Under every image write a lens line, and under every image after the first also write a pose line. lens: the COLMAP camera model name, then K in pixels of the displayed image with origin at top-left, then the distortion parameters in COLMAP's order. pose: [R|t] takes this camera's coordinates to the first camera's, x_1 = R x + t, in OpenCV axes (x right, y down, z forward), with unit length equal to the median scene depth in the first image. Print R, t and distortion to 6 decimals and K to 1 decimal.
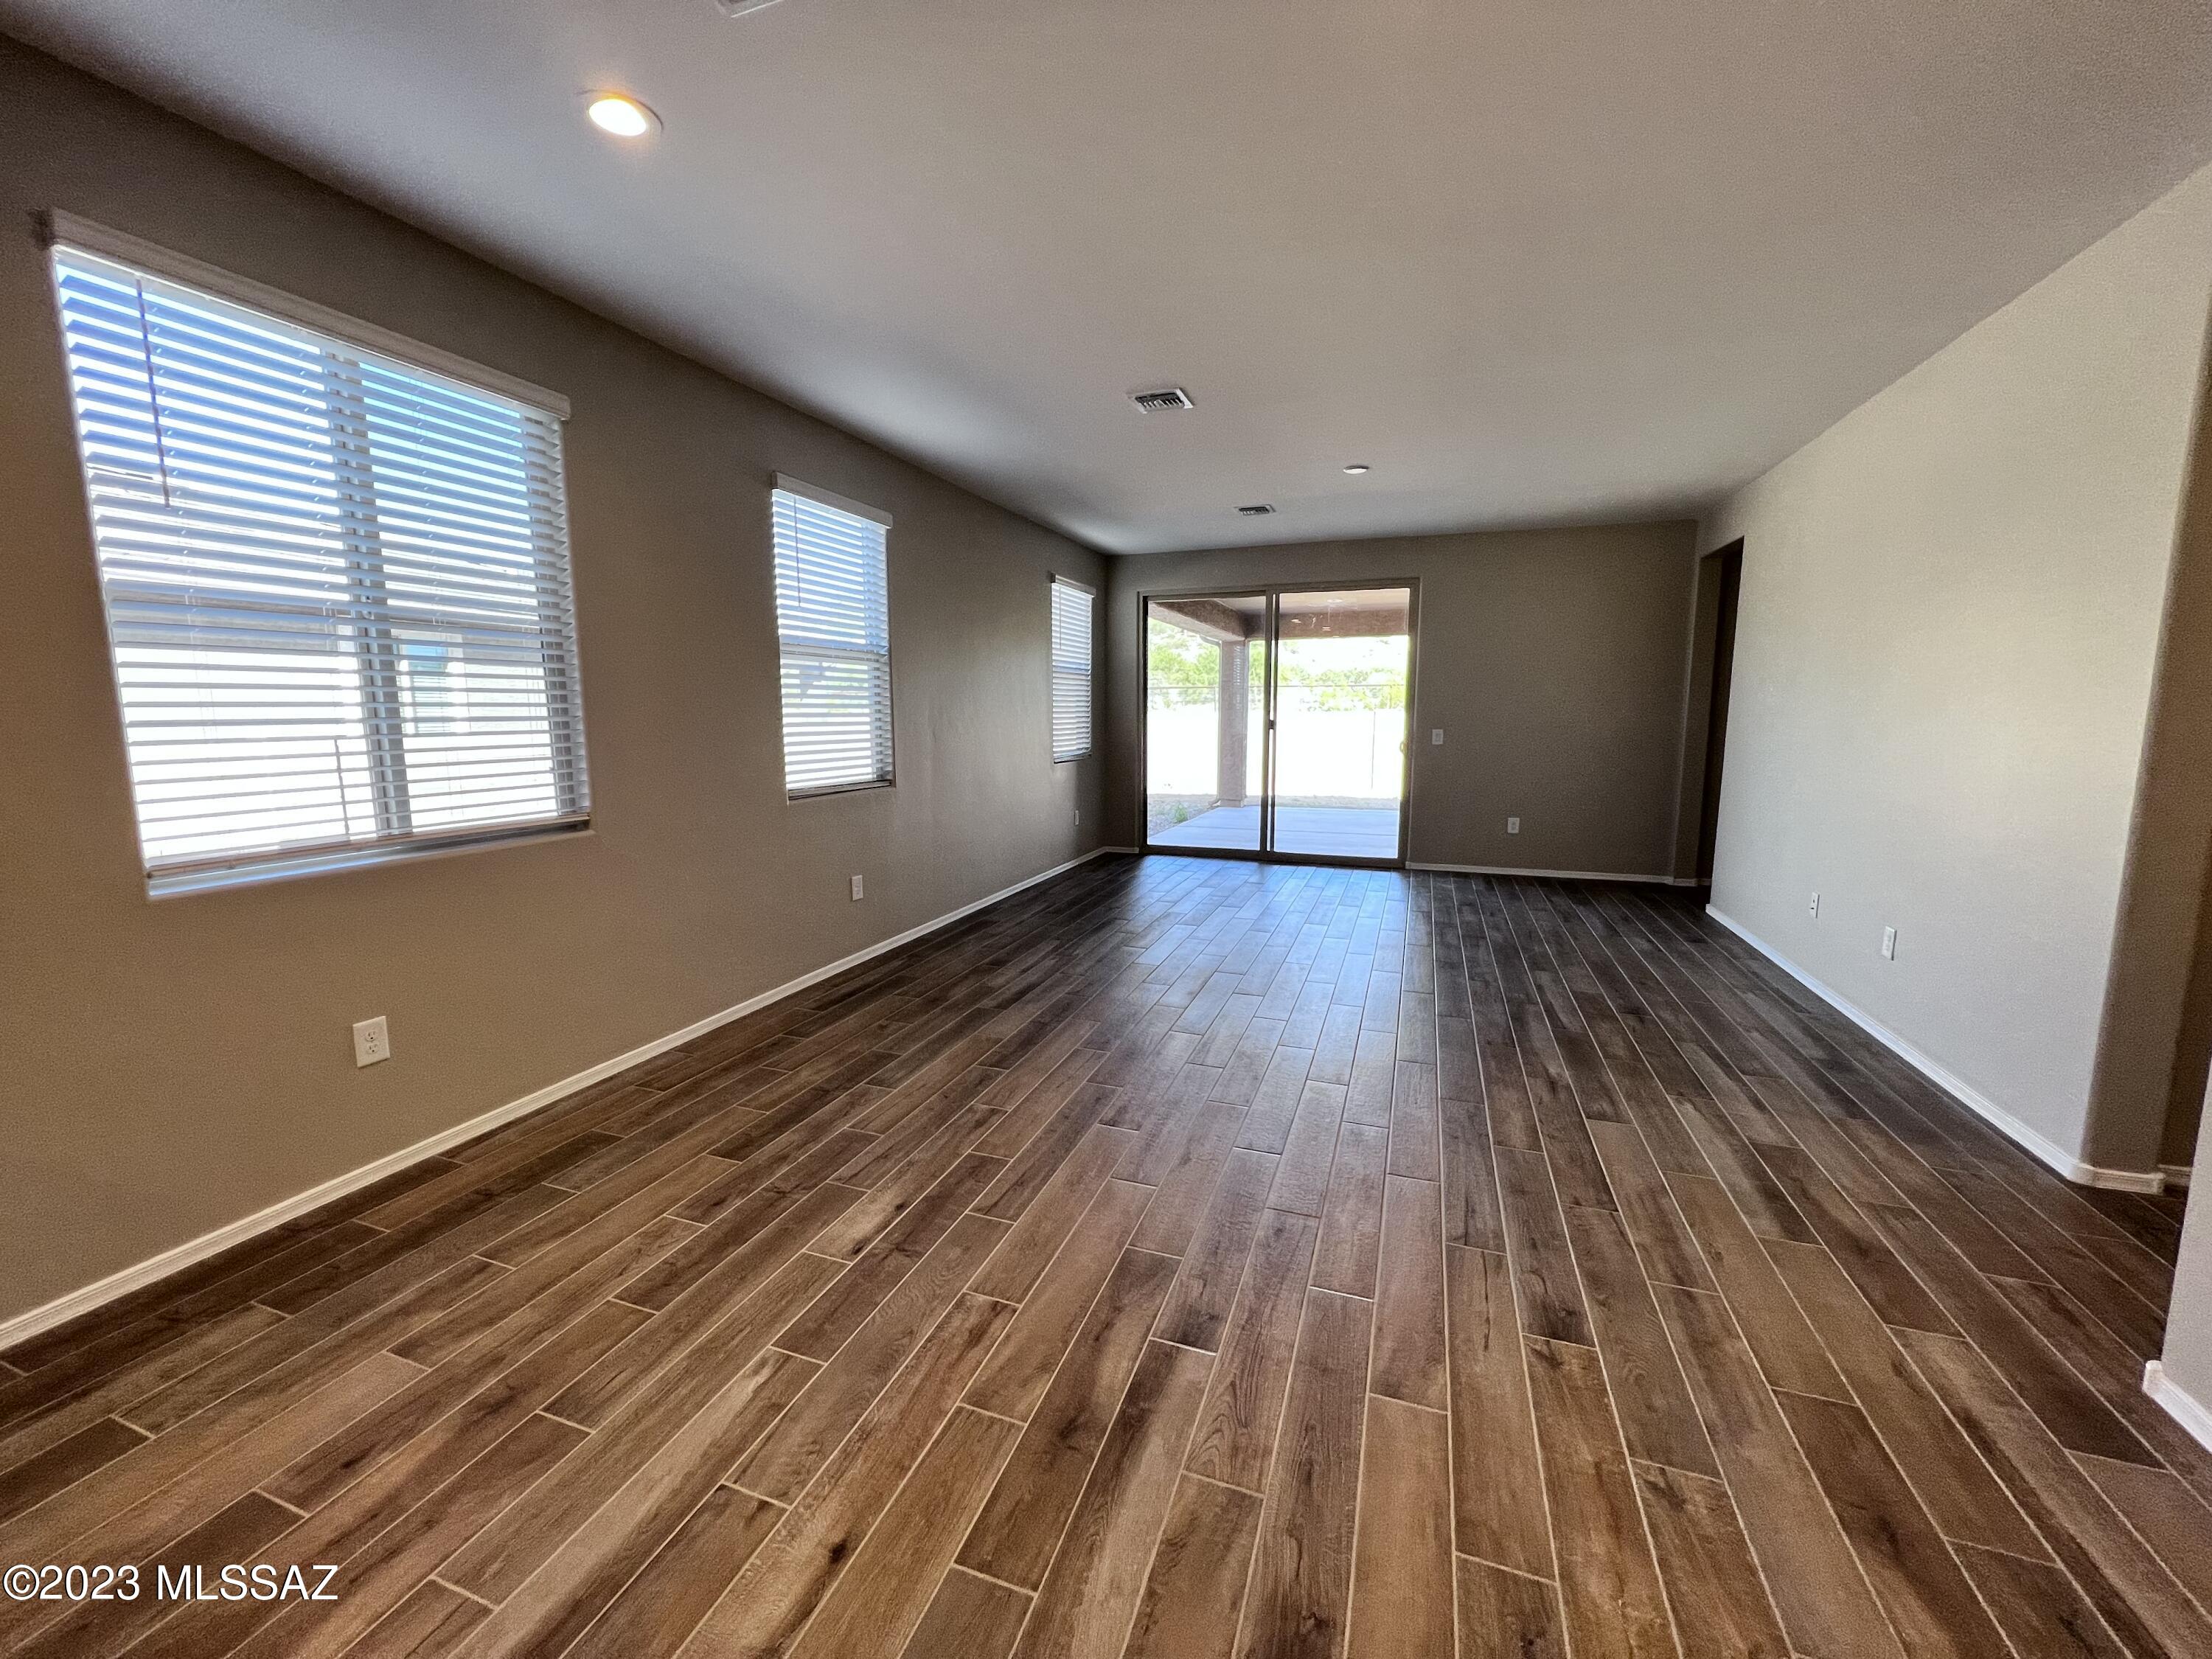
lens RADIAL K [[883.6, 0, 1101.4], [0, 883.6, 828.1], [0, 0, 1]] dist [-0.002589, 0.000736]
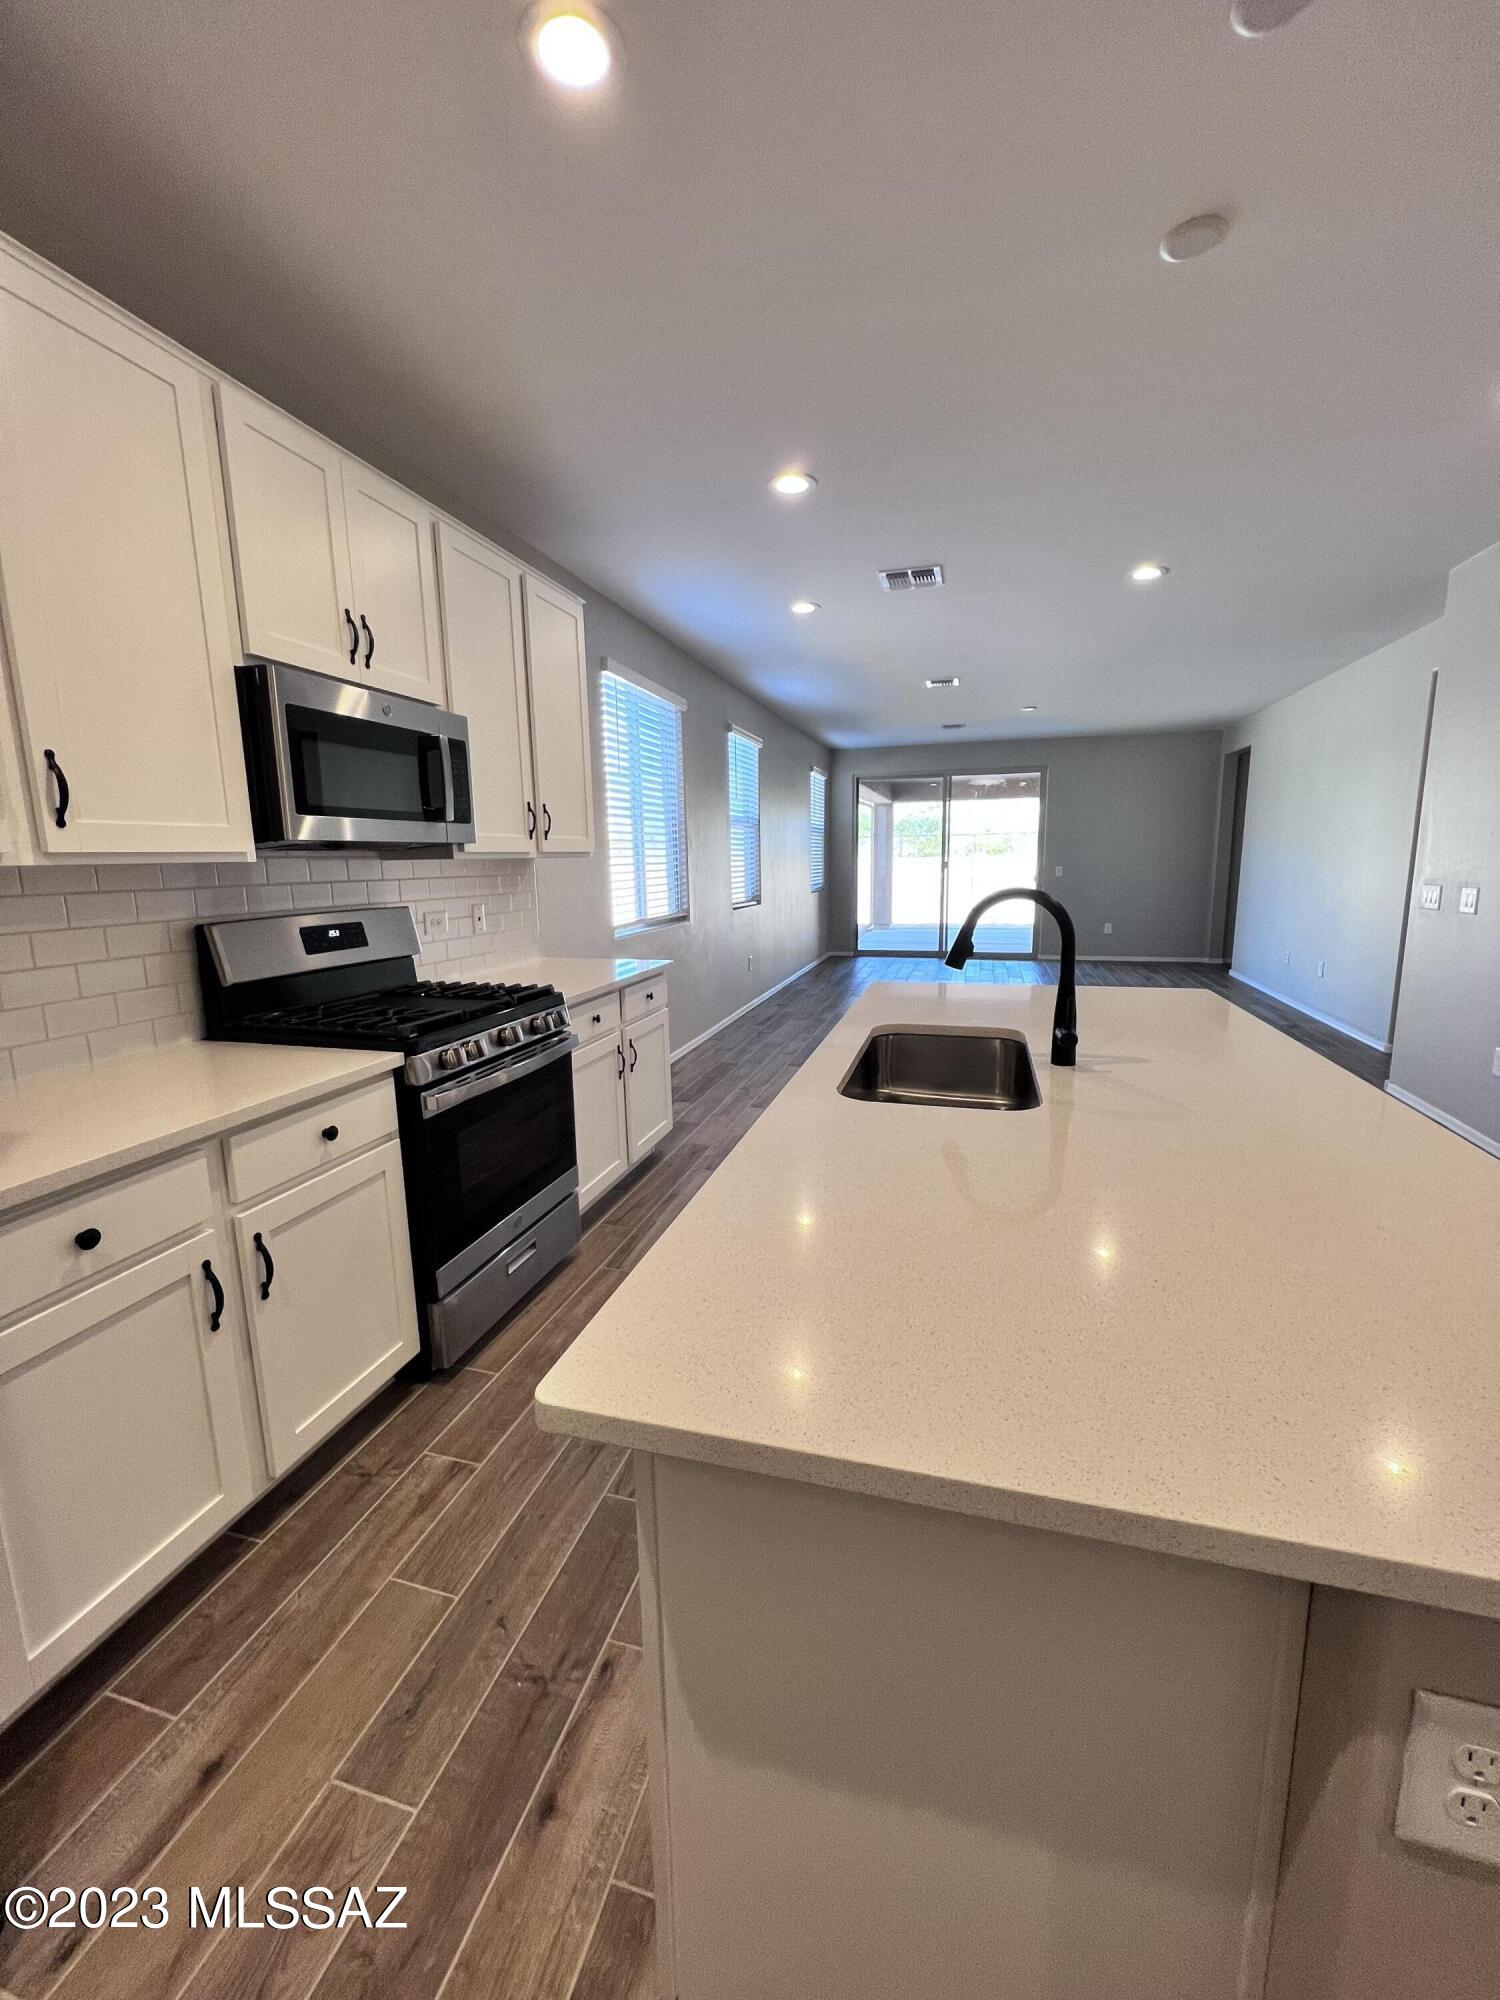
lens RADIAL K [[798.9, 0, 751.6], [0, 798.9, 995.1], [0, 0, 1]] dist [-0.002589, 0.000736]
pose [[0.997287, -0.025799, 0.068939, -0.500629], [0.023256, 0.999028, 0.037433, 0.093522], [-0.069838, -0.035728, 0.996918, -0.691081]]
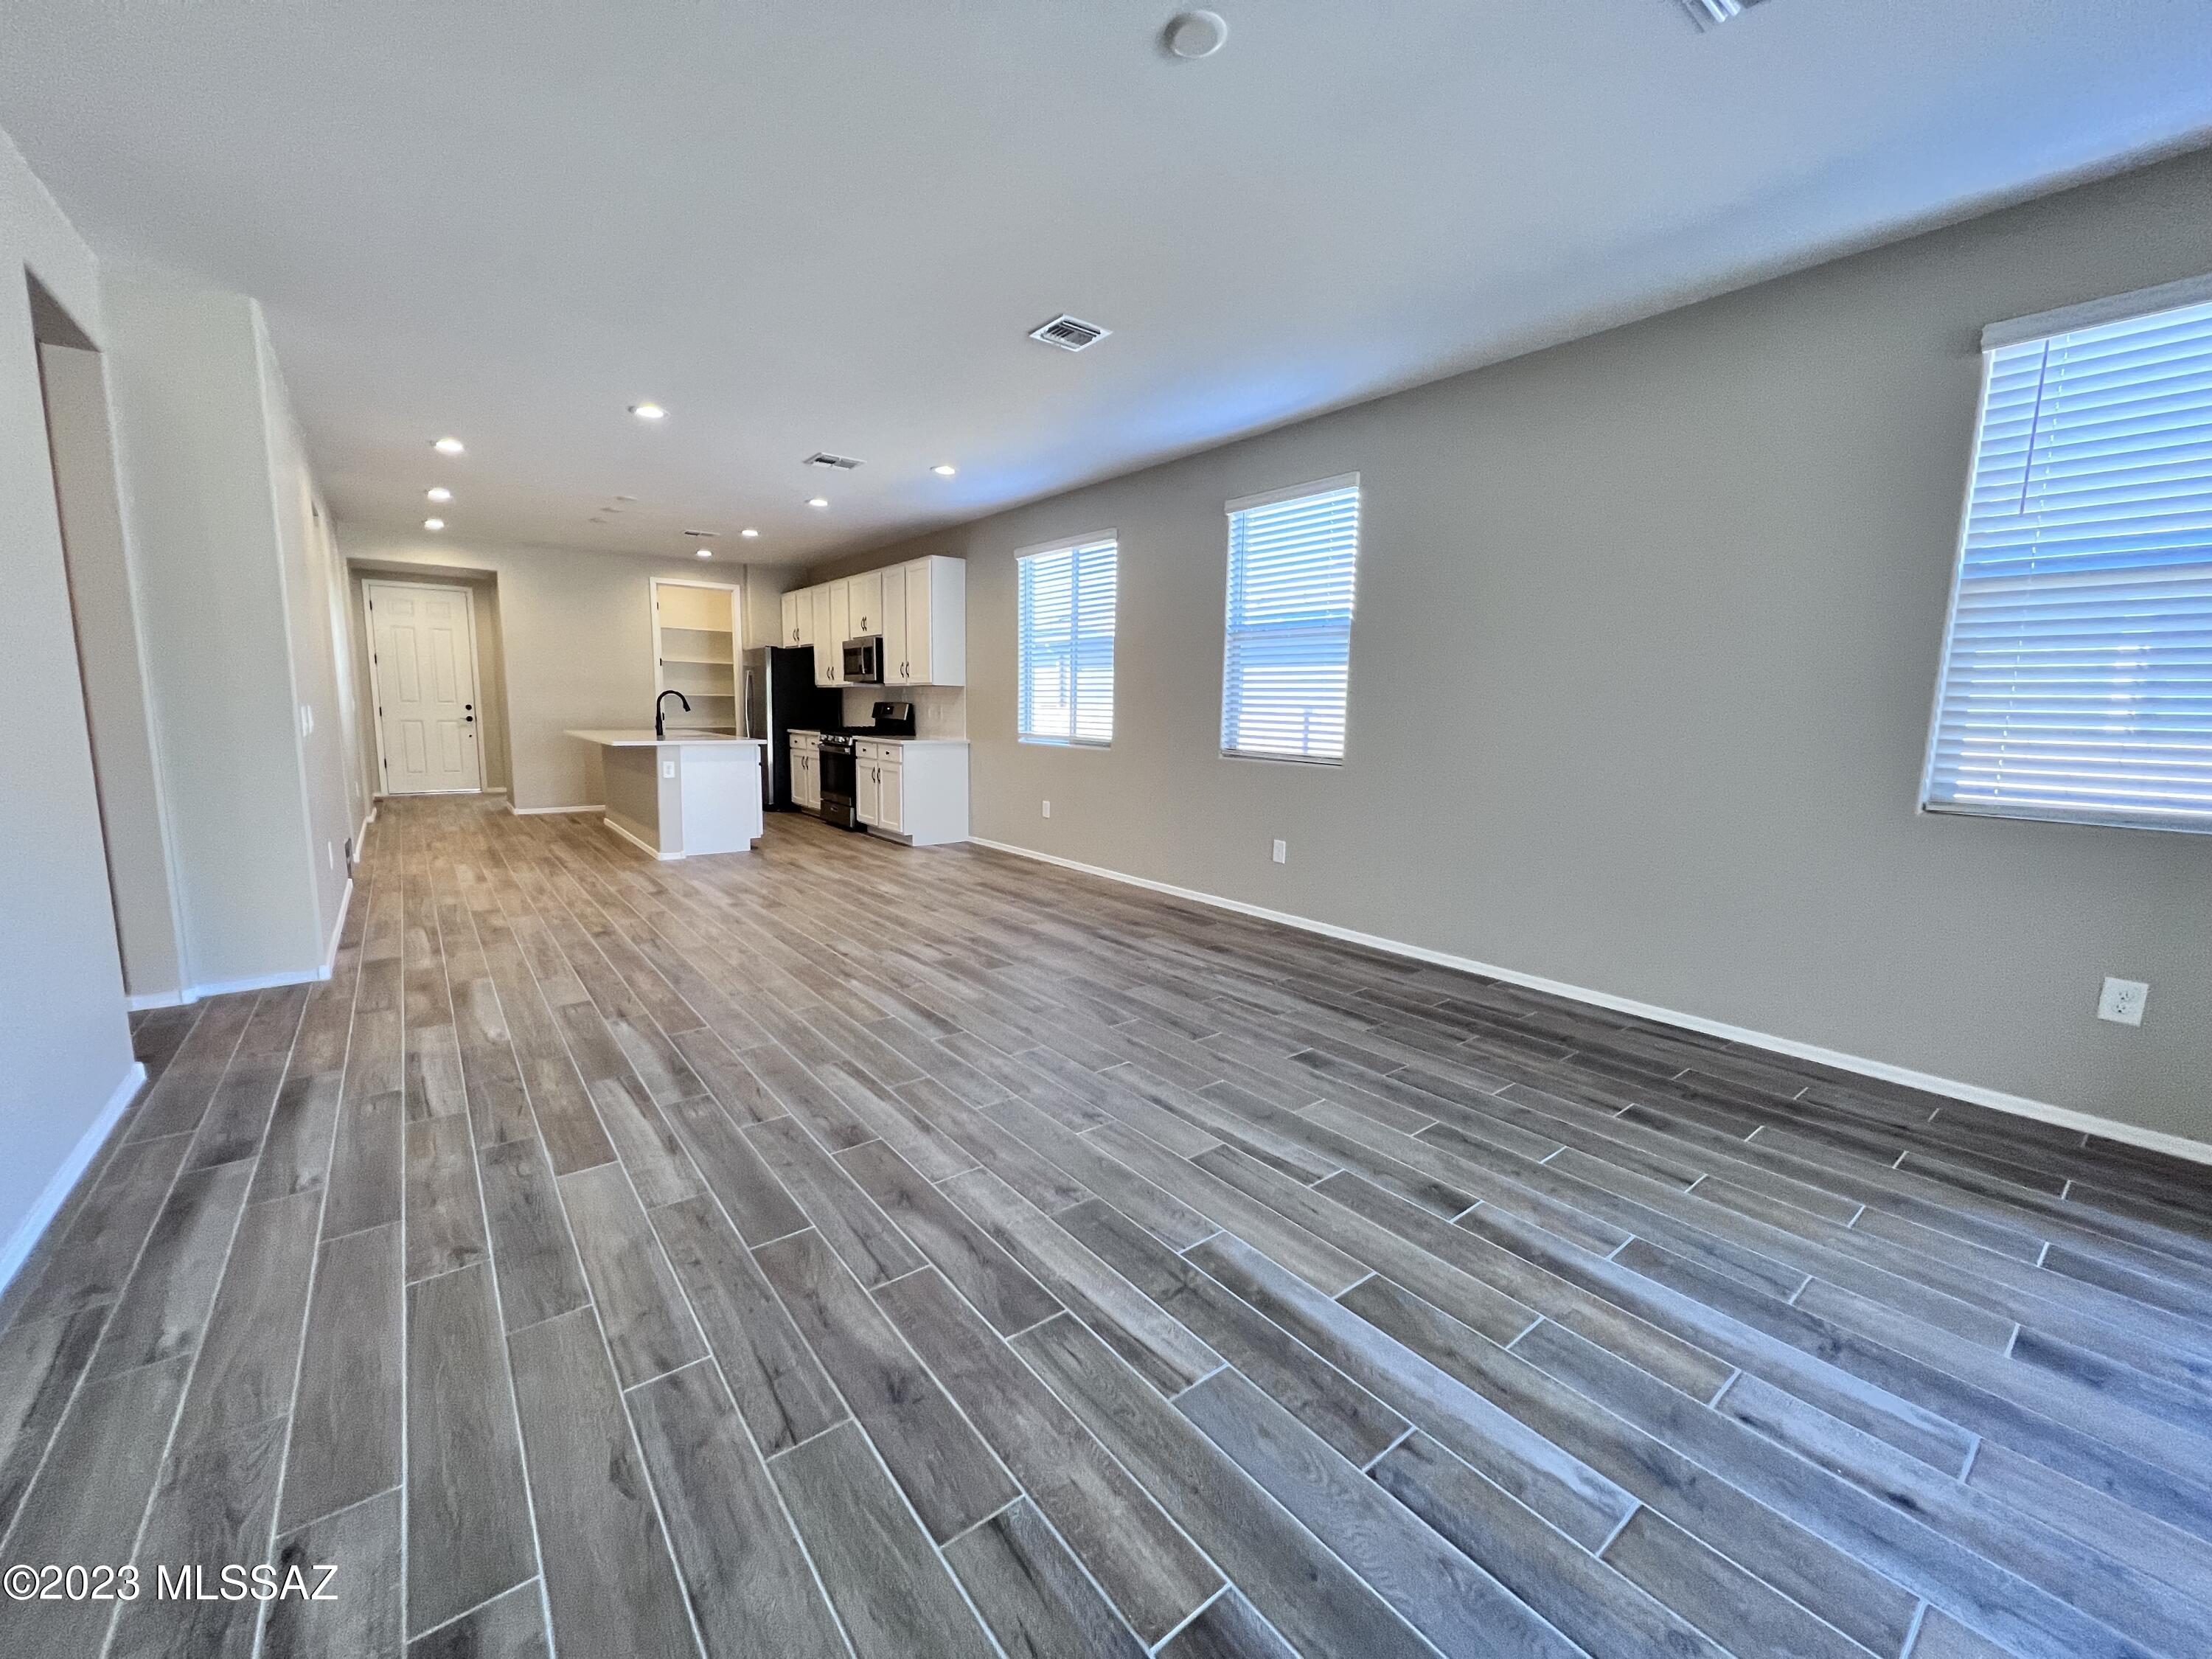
lens RADIAL K [[883.6, 0, 1104.9], [0, 883.6, 832.3], [0, 0, 1]] dist [-0.002589, 0.000736]
pose [[-0.526398, 0.115226, -0.842394, 0.971529], [-0.129264, 0.968411, 0.213238, -0.206555], [0.840355, 0.221140, -0.494875, 1.775915]]
